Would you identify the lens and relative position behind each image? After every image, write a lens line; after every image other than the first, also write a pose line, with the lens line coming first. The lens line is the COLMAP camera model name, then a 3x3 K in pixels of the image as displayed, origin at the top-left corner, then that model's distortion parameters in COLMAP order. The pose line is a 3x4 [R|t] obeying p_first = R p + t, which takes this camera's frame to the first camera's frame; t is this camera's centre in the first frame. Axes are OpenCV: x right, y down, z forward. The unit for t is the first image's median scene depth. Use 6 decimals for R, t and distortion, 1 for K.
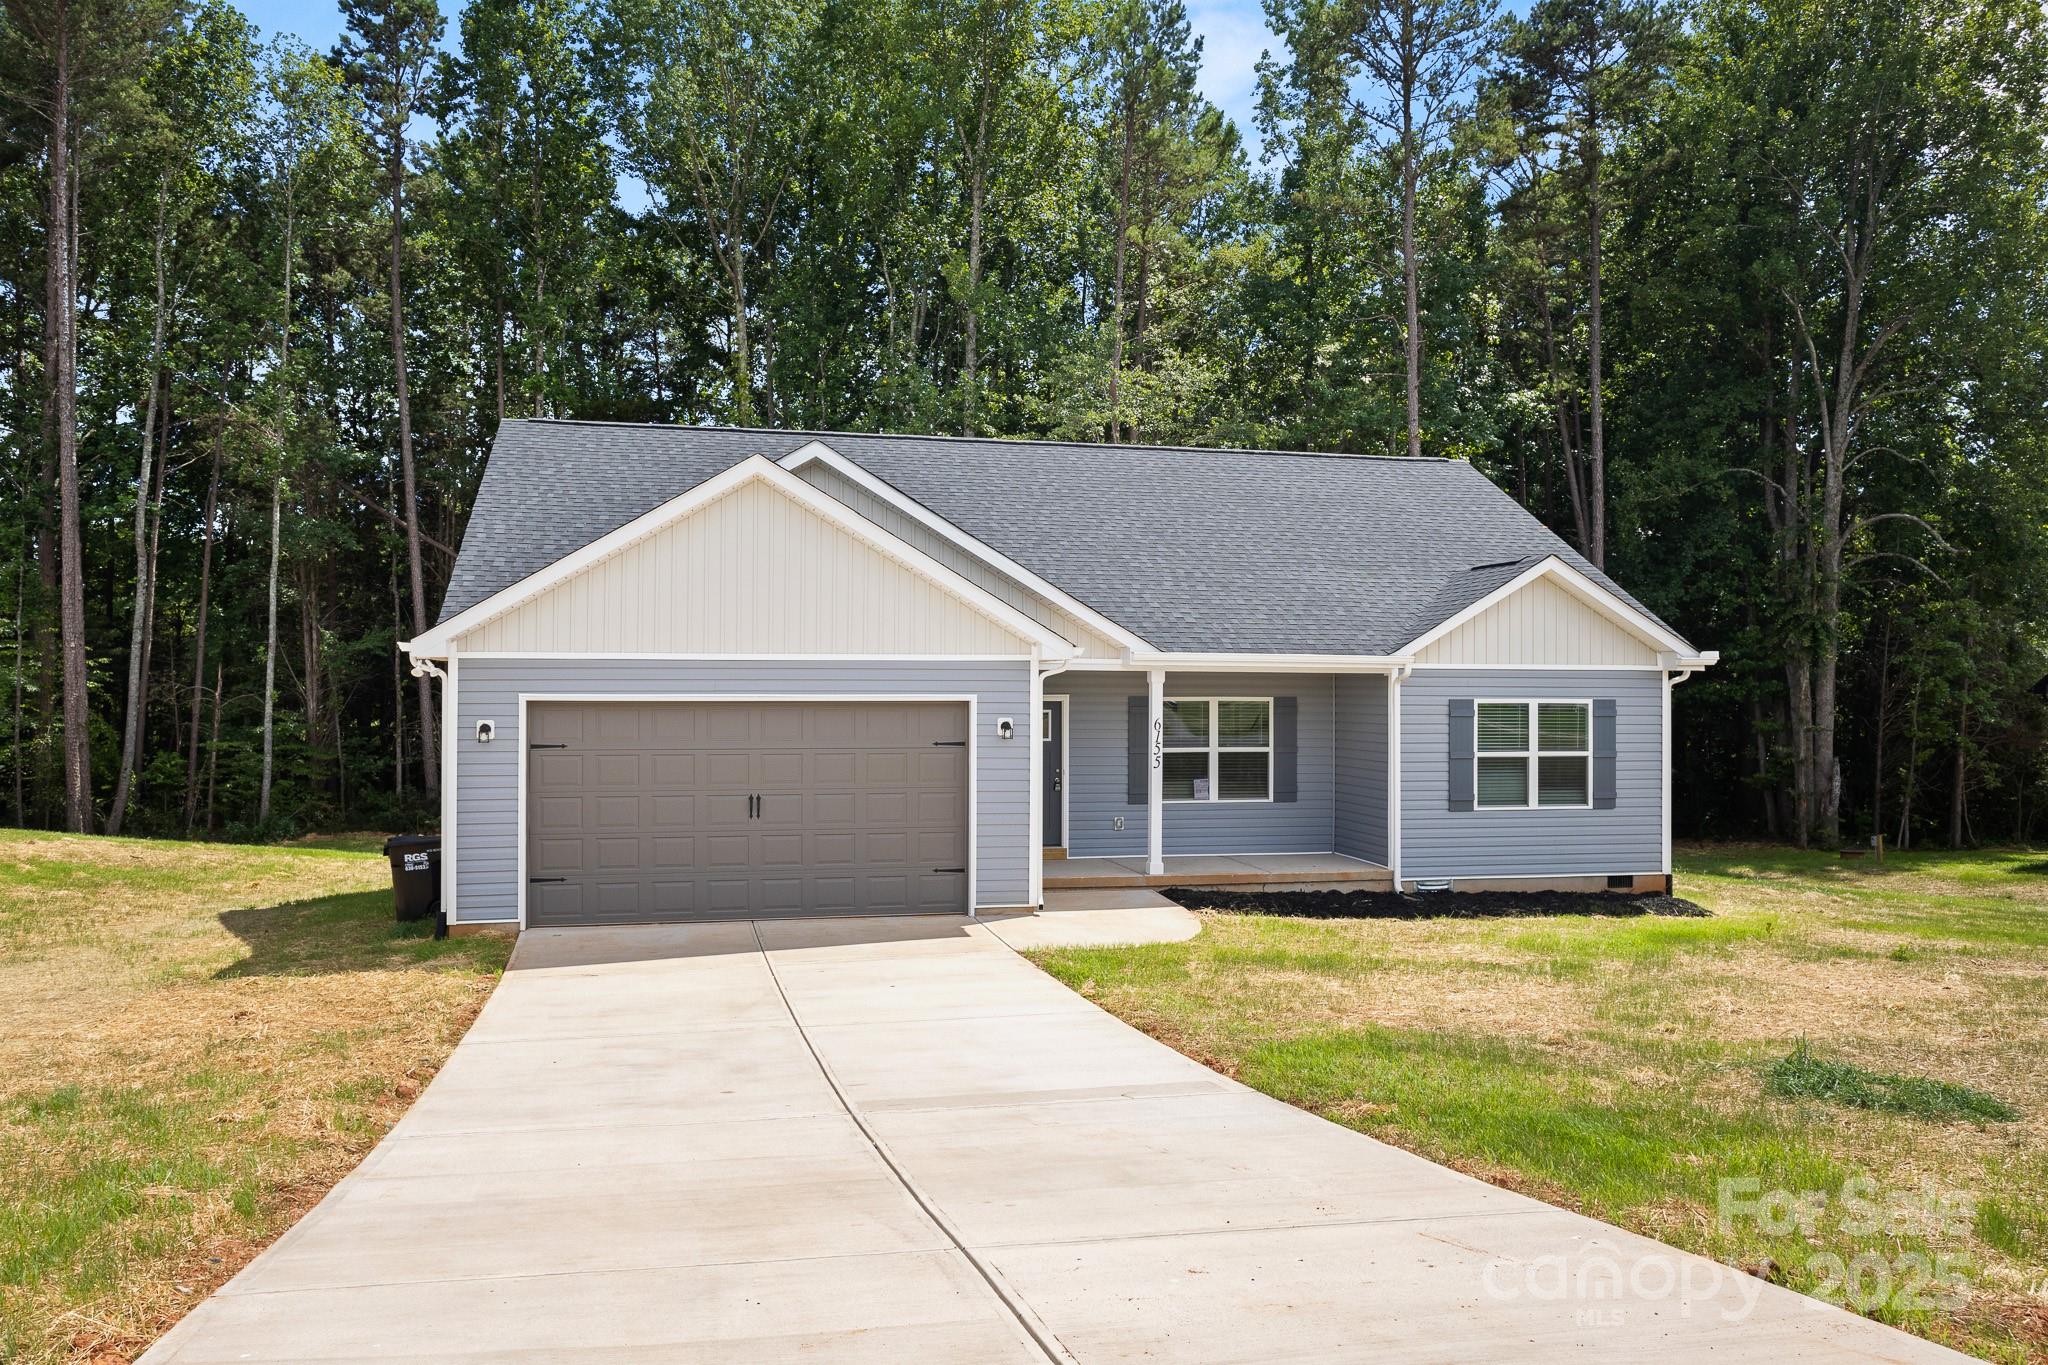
lens RADIAL K [[1490.8, 0, 1027.6], [0, 1490.8, 680.0], [0, 0, 1]] dist [0.003049, -0.003031]
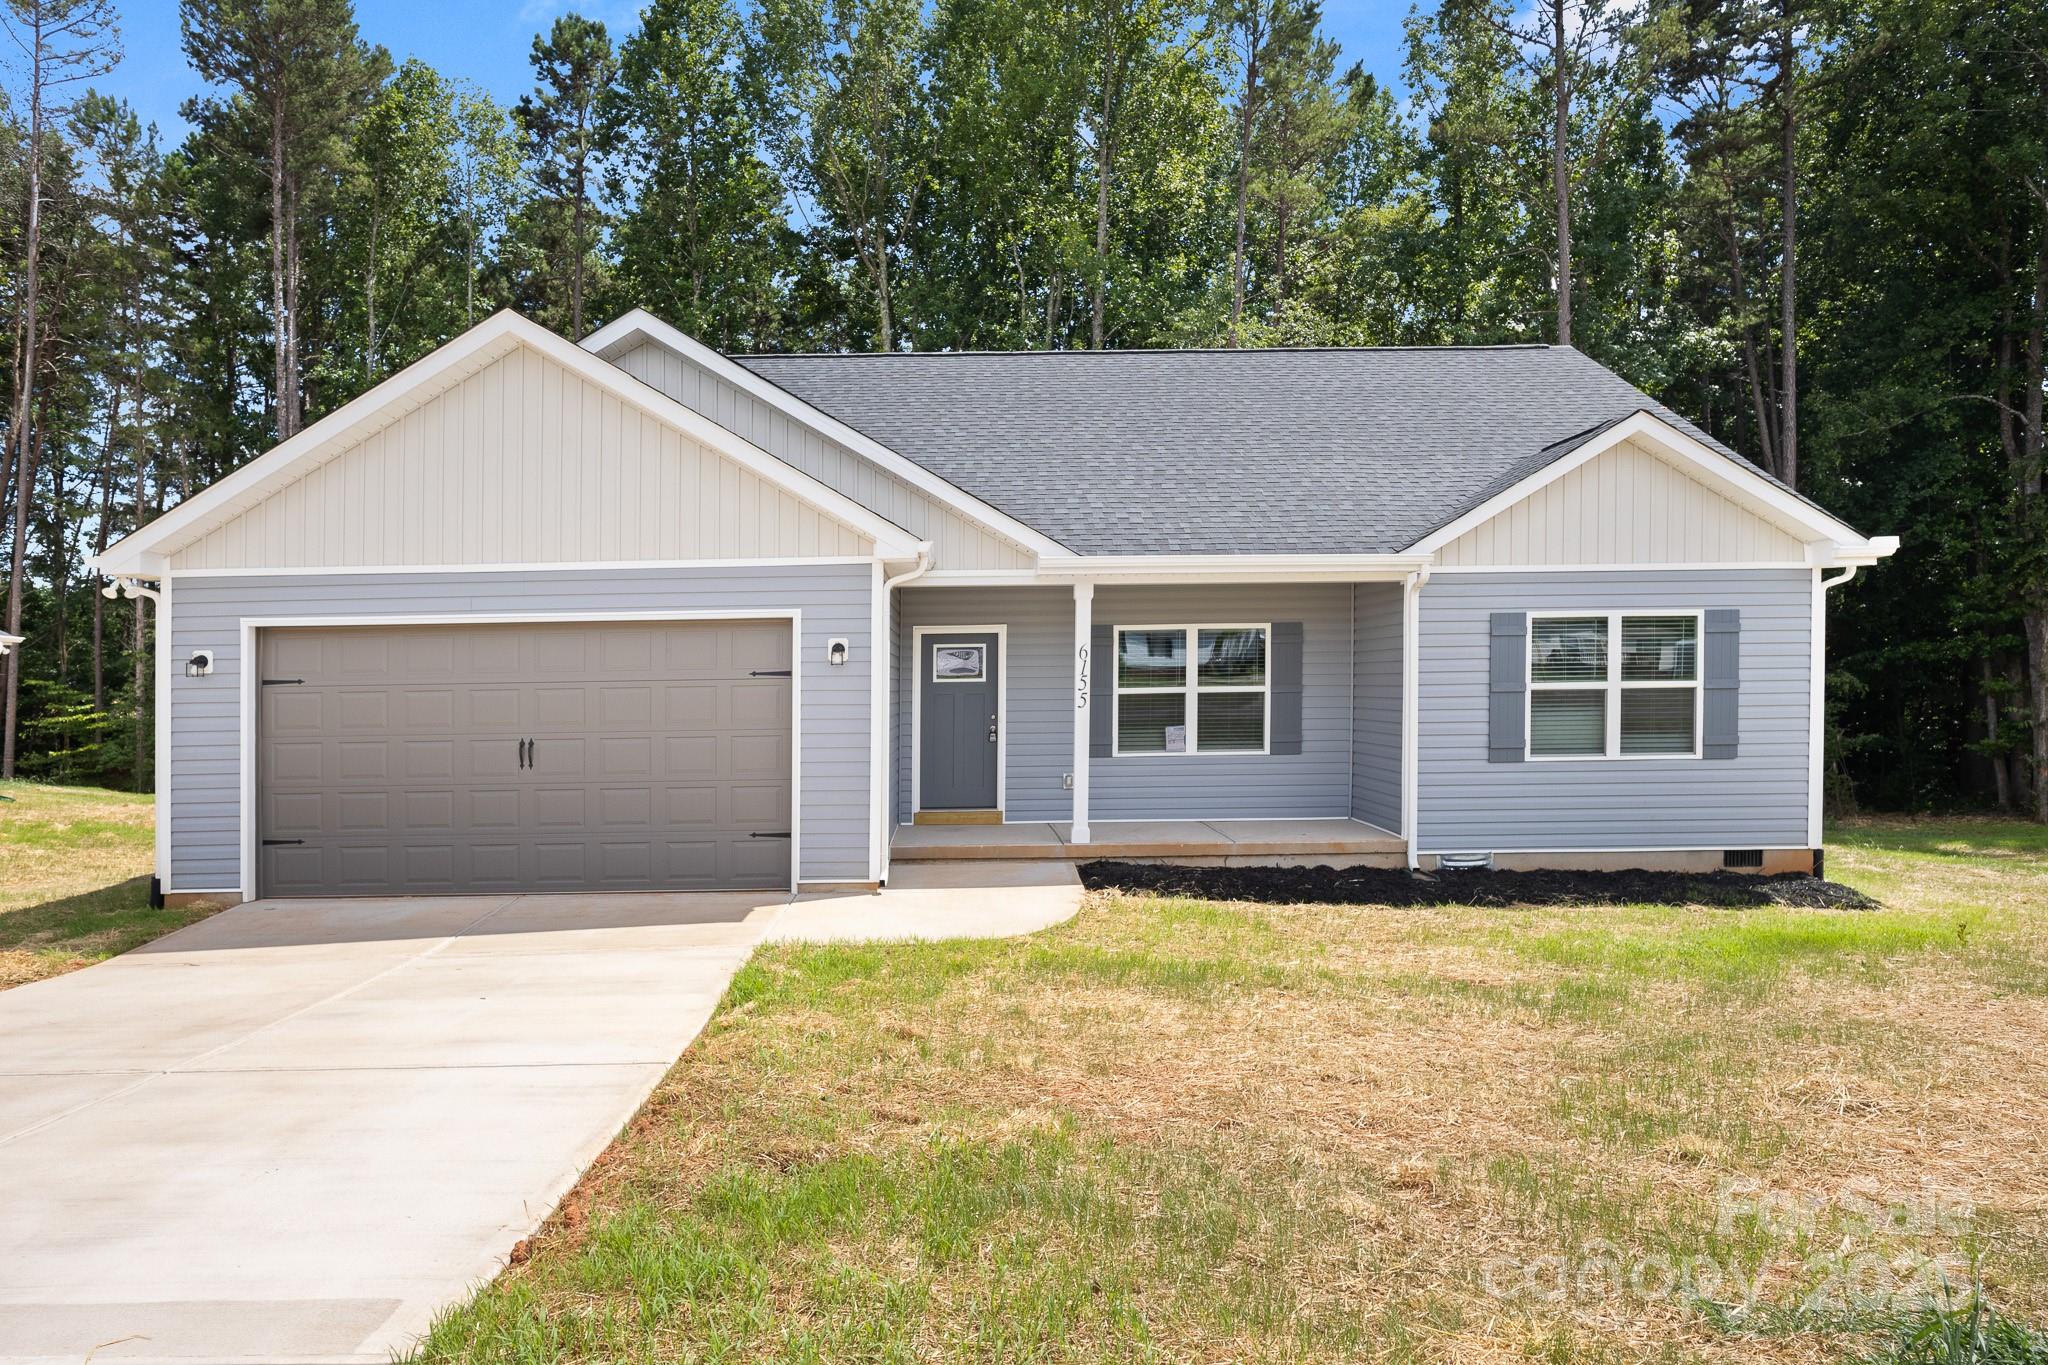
lens RADIAL K [[1263.0, 0, 996.5], [0, 1263.0, 737.7], [0, 0, 1]] dist [-0.013677, 0.006782]
pose [[0.975861, -0.009640, -0.218179, 0.174853], [0.019364, 0.998910, 0.042475, 0.042753], [0.217532, -0.045674, 0.974984, 0.321395]]
